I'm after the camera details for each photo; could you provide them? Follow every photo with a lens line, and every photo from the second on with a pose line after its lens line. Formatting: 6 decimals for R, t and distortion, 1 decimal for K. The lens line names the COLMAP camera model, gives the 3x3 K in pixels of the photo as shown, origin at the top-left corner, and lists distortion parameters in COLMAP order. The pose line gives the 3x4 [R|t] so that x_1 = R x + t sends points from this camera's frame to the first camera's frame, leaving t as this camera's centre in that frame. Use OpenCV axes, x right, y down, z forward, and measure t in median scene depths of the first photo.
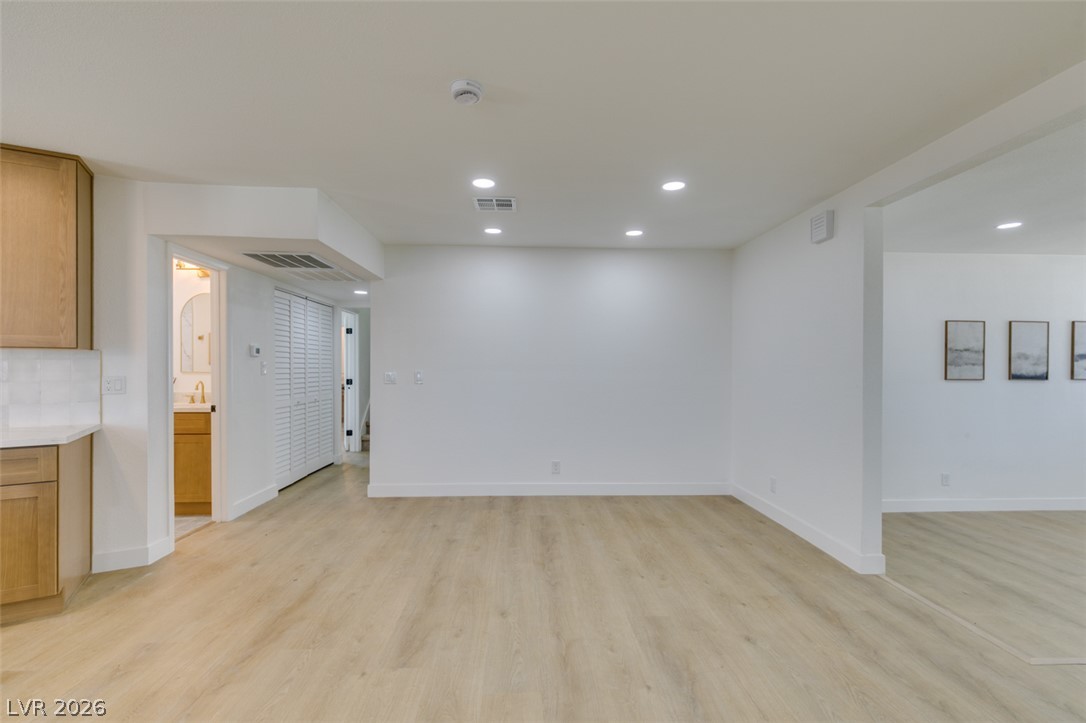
lens RADIAL K [[489.5, 0, 540.1], [0, 489.5, 365.8], [0, 0, 1]] dist [0.000608, 0.000692]
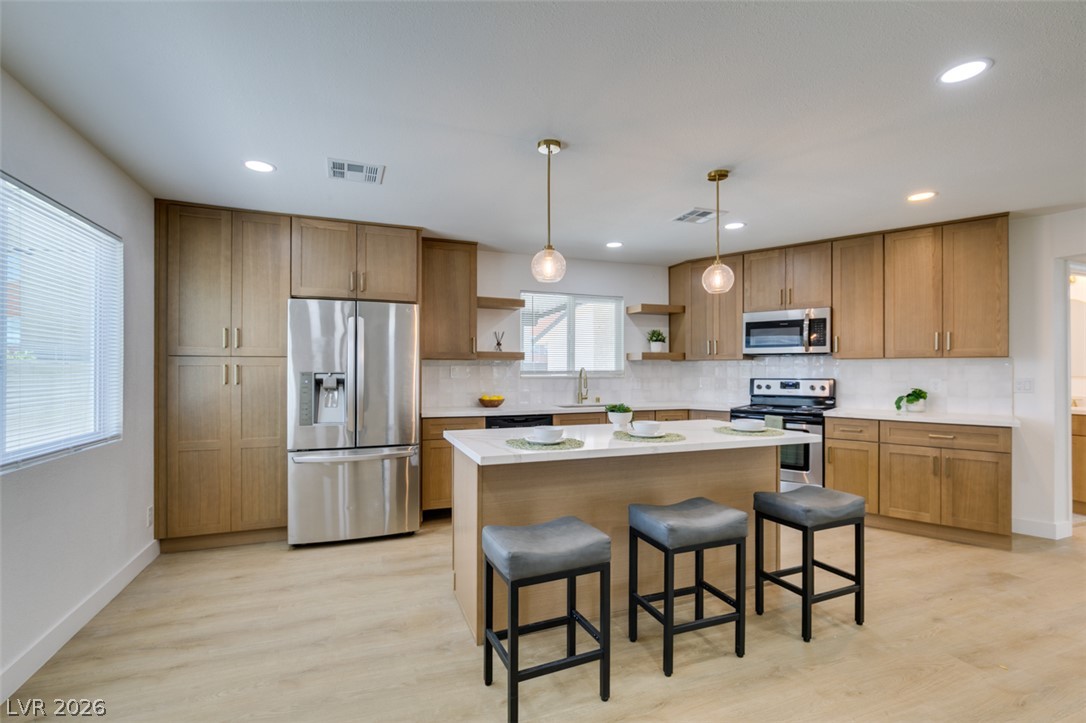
lens RADIAL K [[508.9, 0, 516.3], [0, 508.9, 364.8], [0, 0, 1]] dist [0.002454, -0.000352]
pose [[0.320641, -0.003446, -0.947194, -0.052629], [-0.002009, 0.999989, -0.004318, -0.004264], [0.947199, 0.003287, 0.320631, -0.575240]]
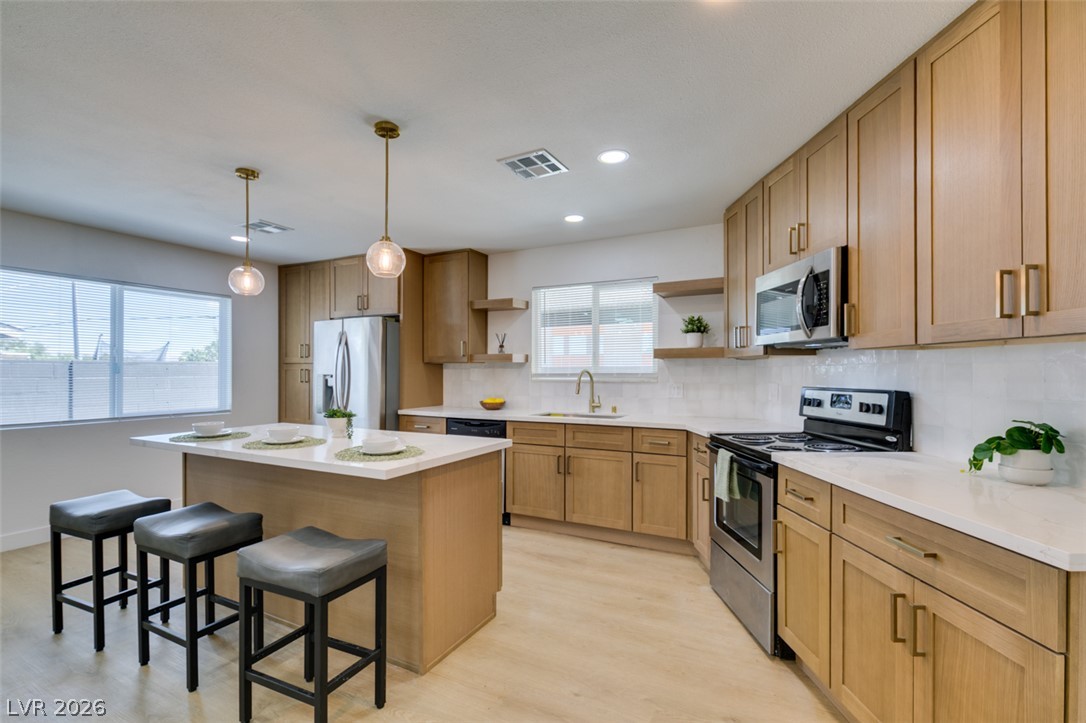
lens RADIAL K [[489.5, 0, 545.0], [0, 489.5, 366.6], [0, 0, 1]] dist [0.000608, 0.000692]
pose [[-0.491081, -0.003950, -0.871105, -0.293486], [0.003580, 0.999972, -0.006552, -0.003277], [0.871106, -0.006336, -0.491054, 0.550875]]
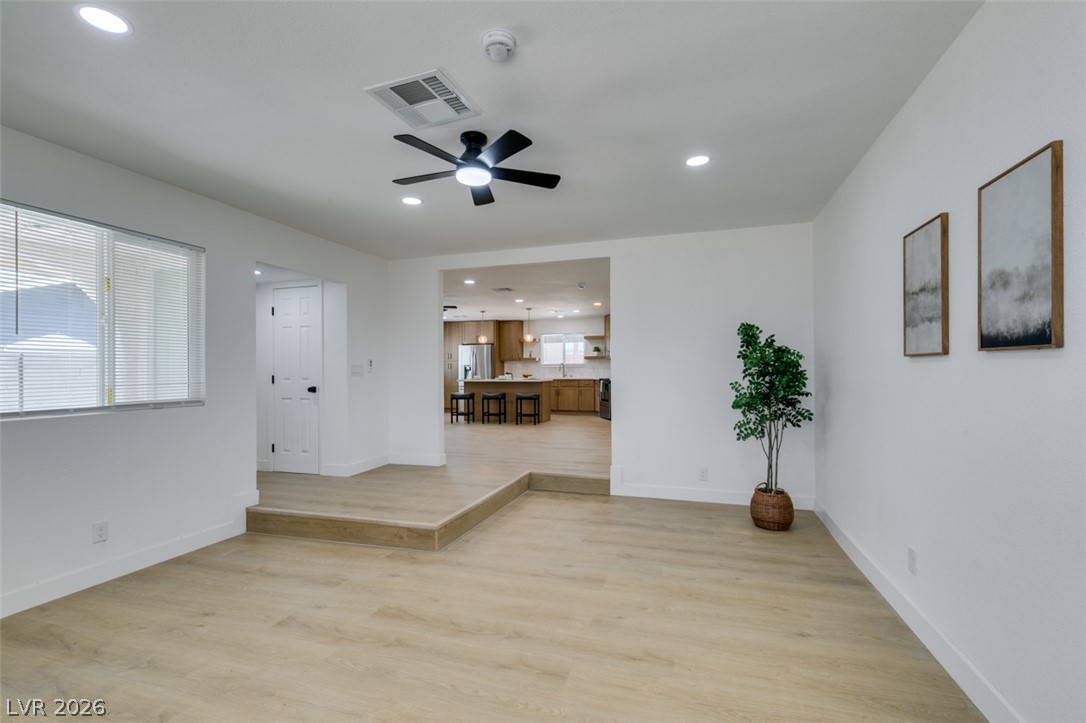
lens RADIAL K [[489.5, 0, 540.8], [0, 489.5, 367.3], [0, 0, 1]] dist [0.000608, 0.000692]
pose [[-0.353353, -0.006549, -0.935467, 1.987495], [0.005697, 0.999942, -0.009152, 0.058745], [0.935473, -0.008563, -0.353295, 1.162844]]
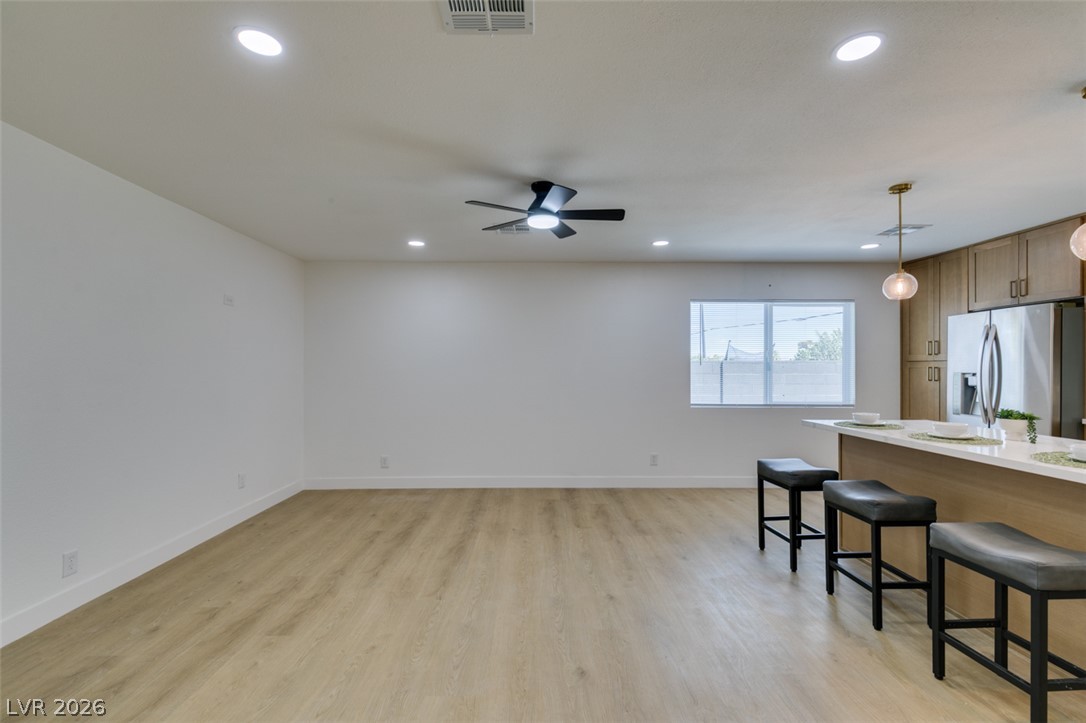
lens RADIAL K [[489.5, 0, 536.3], [0, 489.5, 366.7], [0, 0, 1]] dist [0.000608, 0.000692]
pose [[-0.999794, 0.001875, 0.020213, -0.113355], [0.001783, 0.999988, -0.004573, -0.004140], [-0.020221, -0.004536, -0.999785, 0.623865]]
